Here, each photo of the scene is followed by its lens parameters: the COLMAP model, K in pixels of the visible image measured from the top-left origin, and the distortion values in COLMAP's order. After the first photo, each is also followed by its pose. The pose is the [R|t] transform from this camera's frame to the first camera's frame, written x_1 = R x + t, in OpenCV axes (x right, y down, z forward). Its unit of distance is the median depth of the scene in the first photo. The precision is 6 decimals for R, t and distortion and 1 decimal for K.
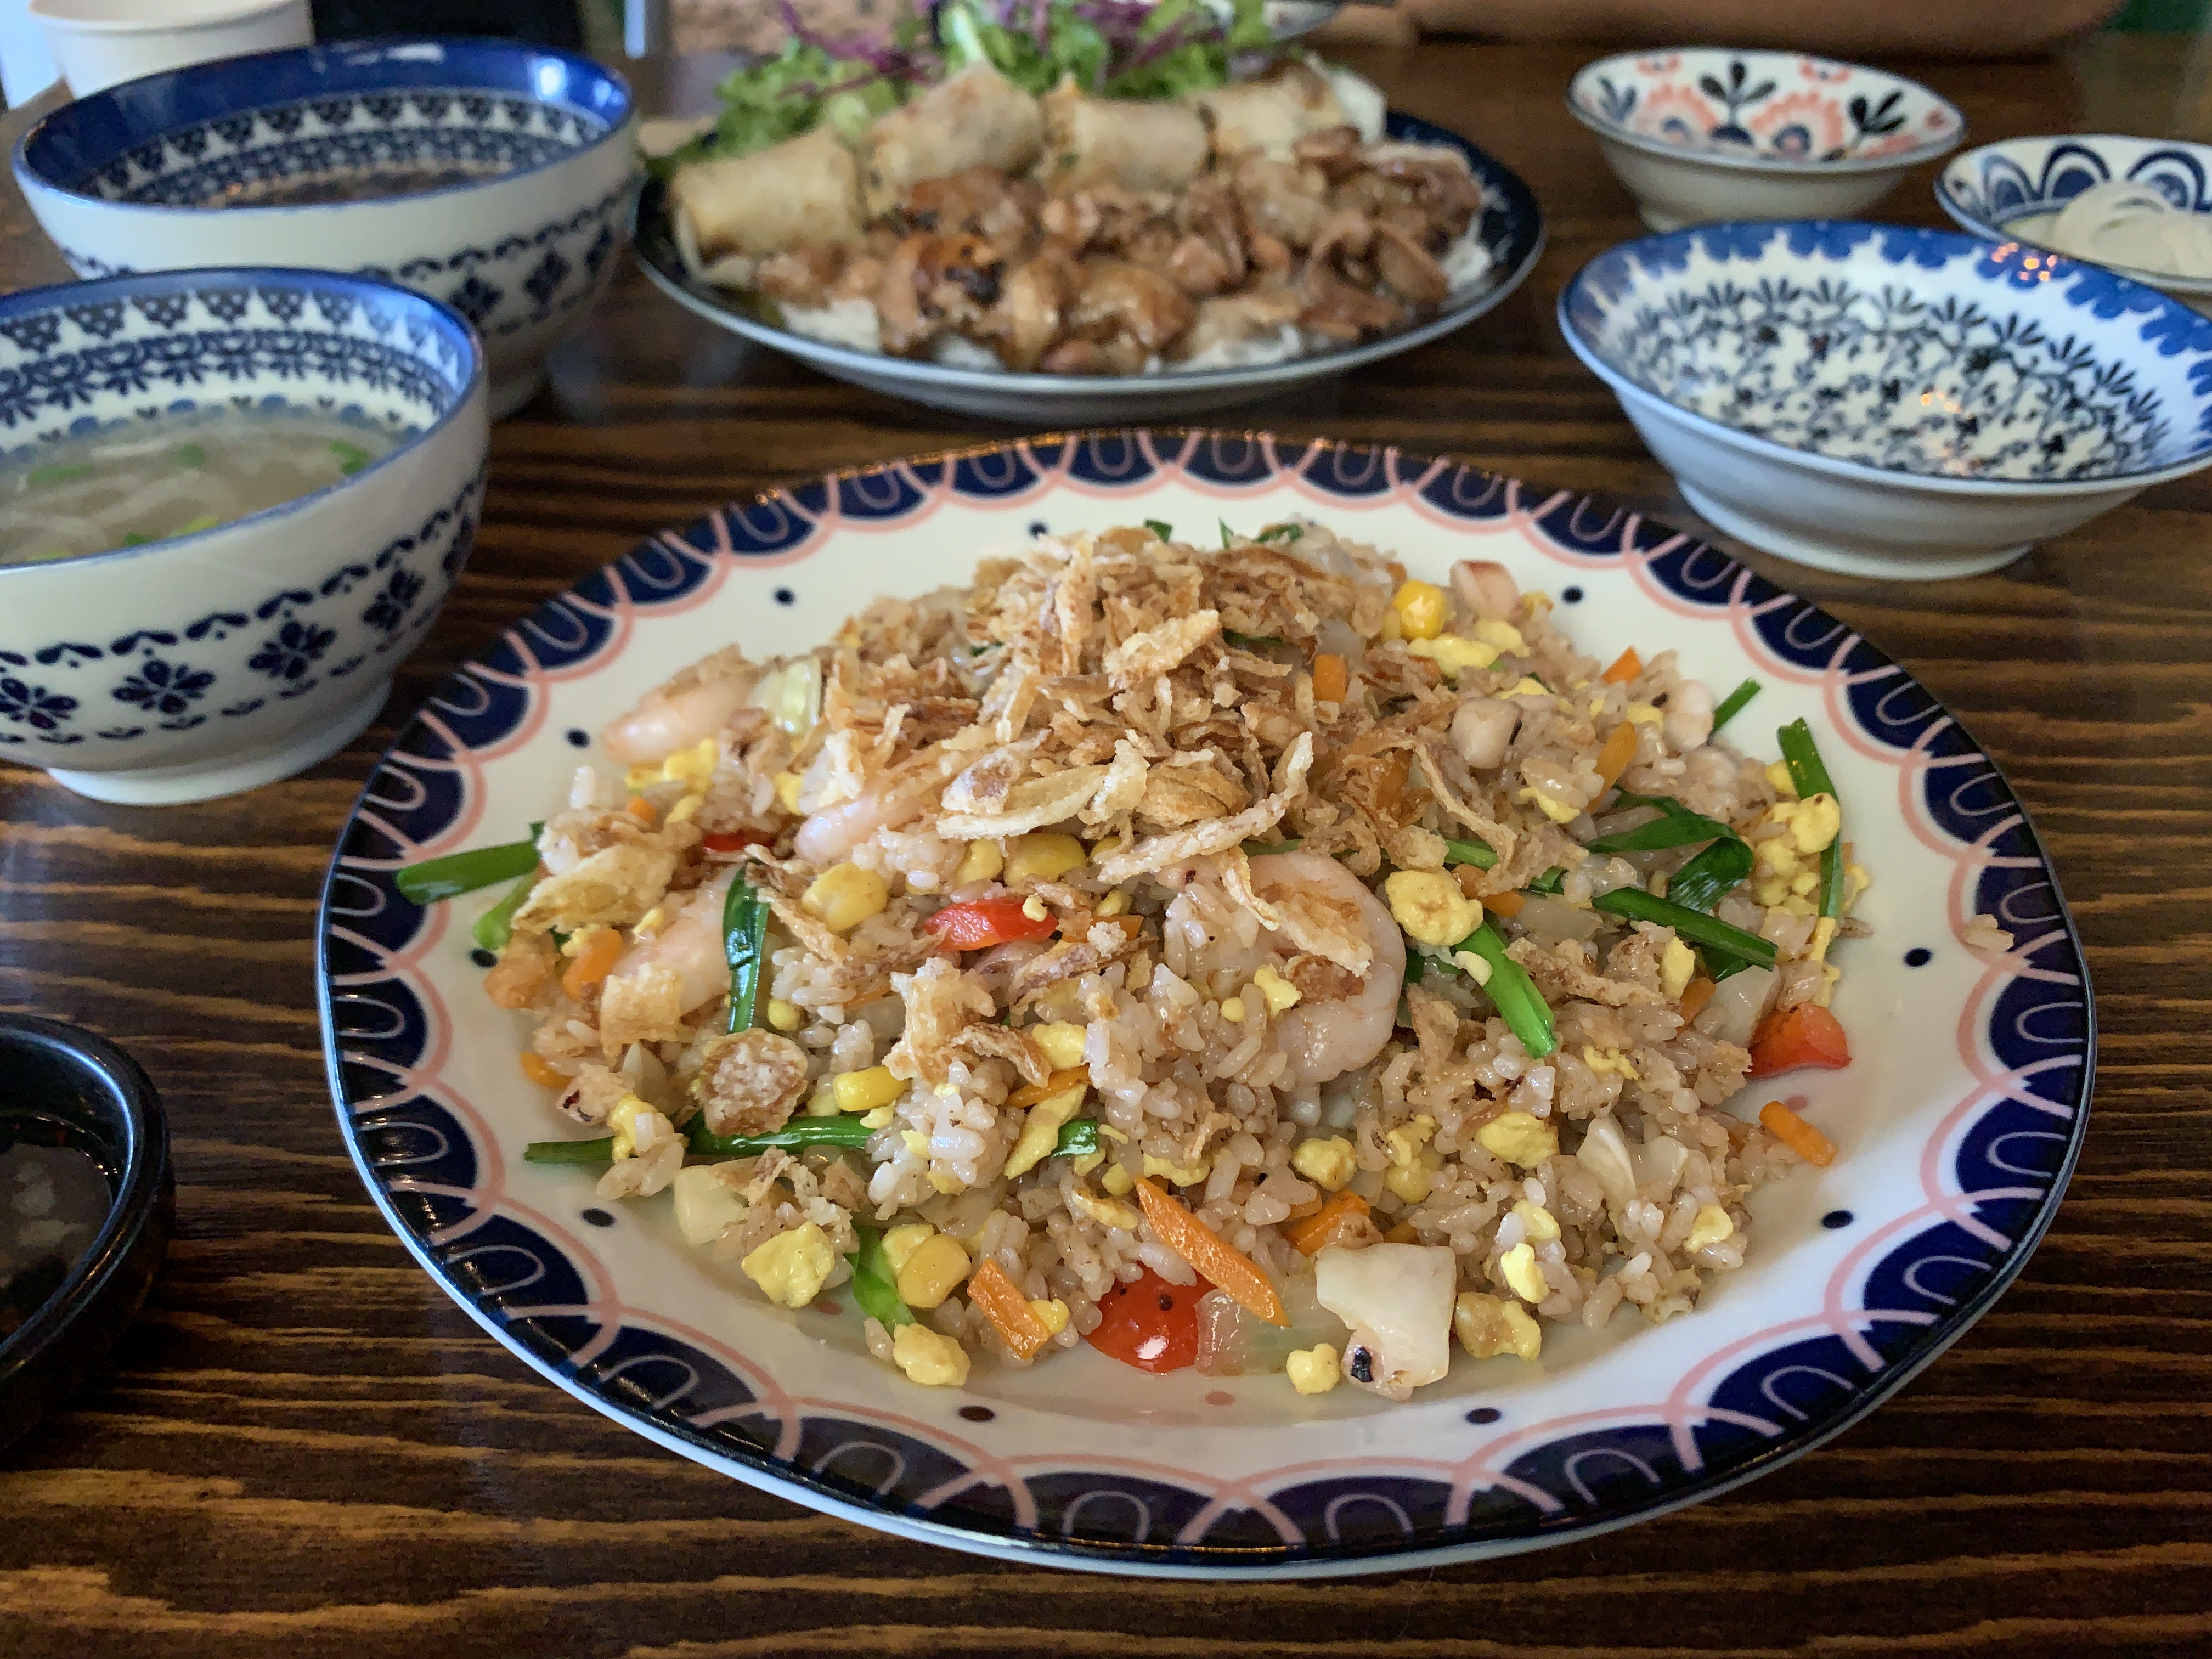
lens RADIAL K [[1687.5, 0, 1108.4], [0, 1687.5, 787.3], [0, 0, 1]] dist [0.002362, -0.002247]
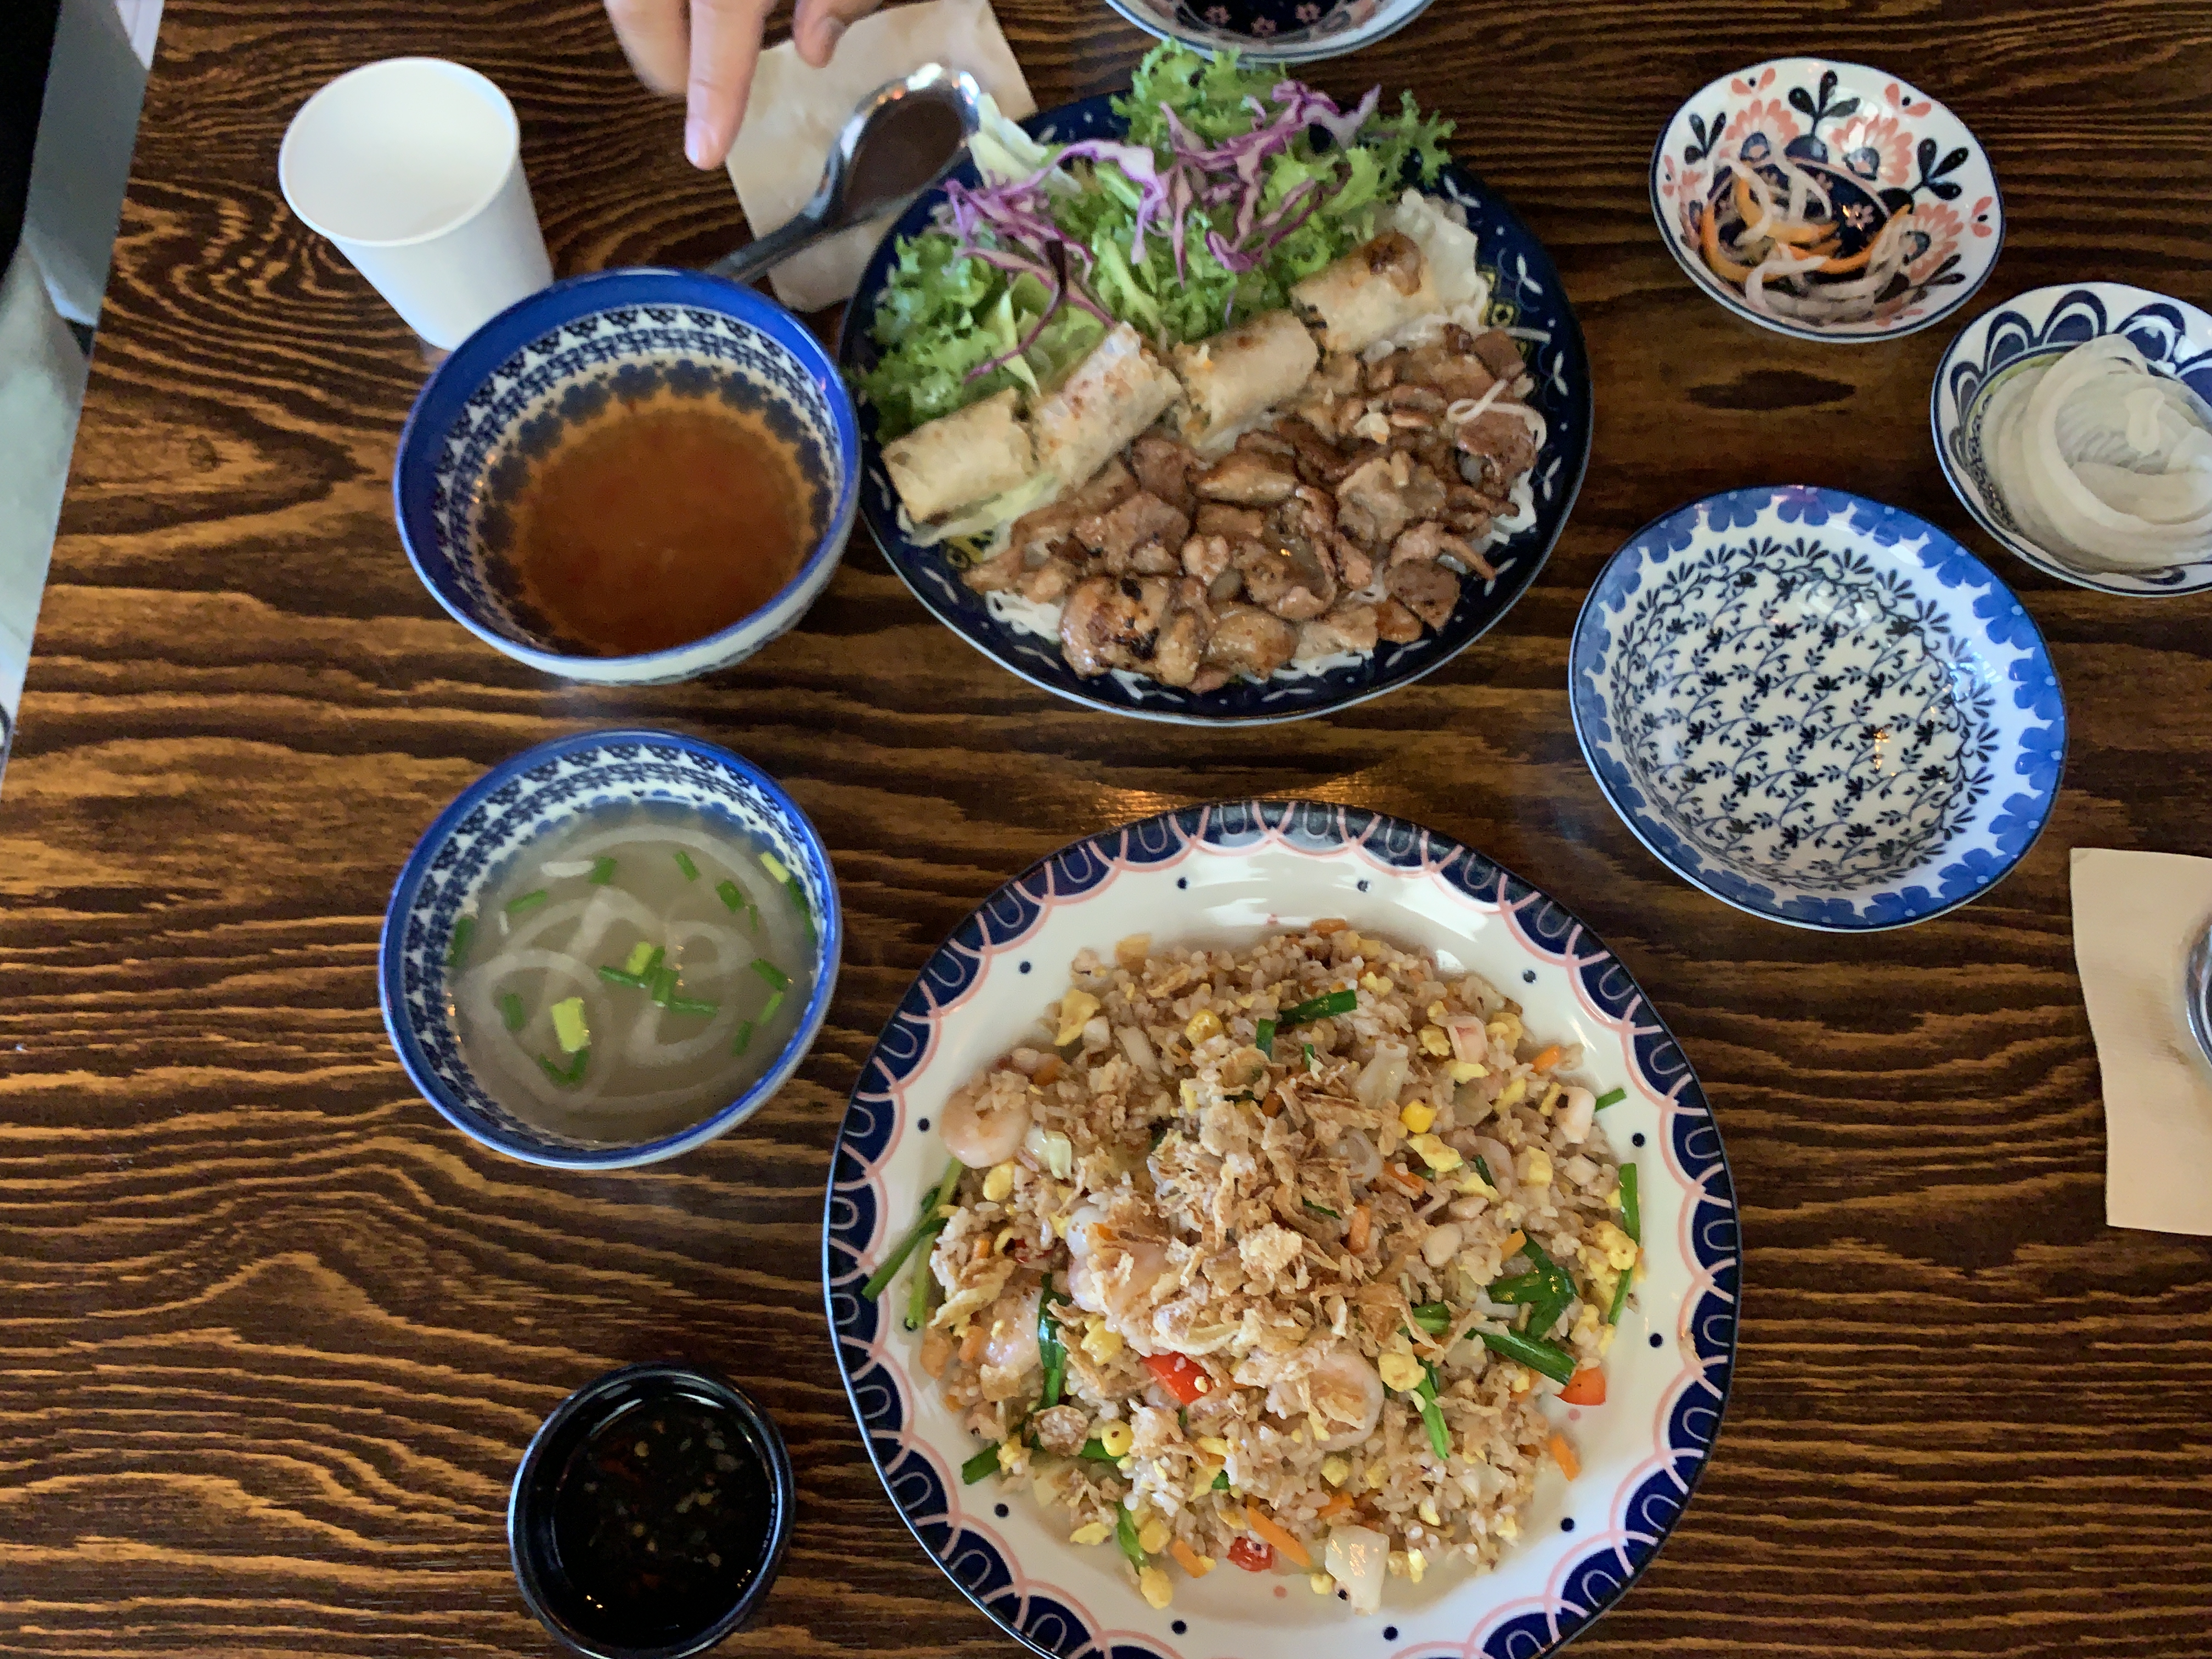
lens RADIAL K [[1635.9, 0, 1109.7], [0, 1635.9, 824.7], [0, 0, 1]] dist [-0.002446, 0.002864]
pose [[0.999607, 0.018384, -0.021144, -0.062292], [-0.004907, 0.857847, 0.513882, -0.755804], [0.027585, -0.513576, 0.857600, -0.171643]]
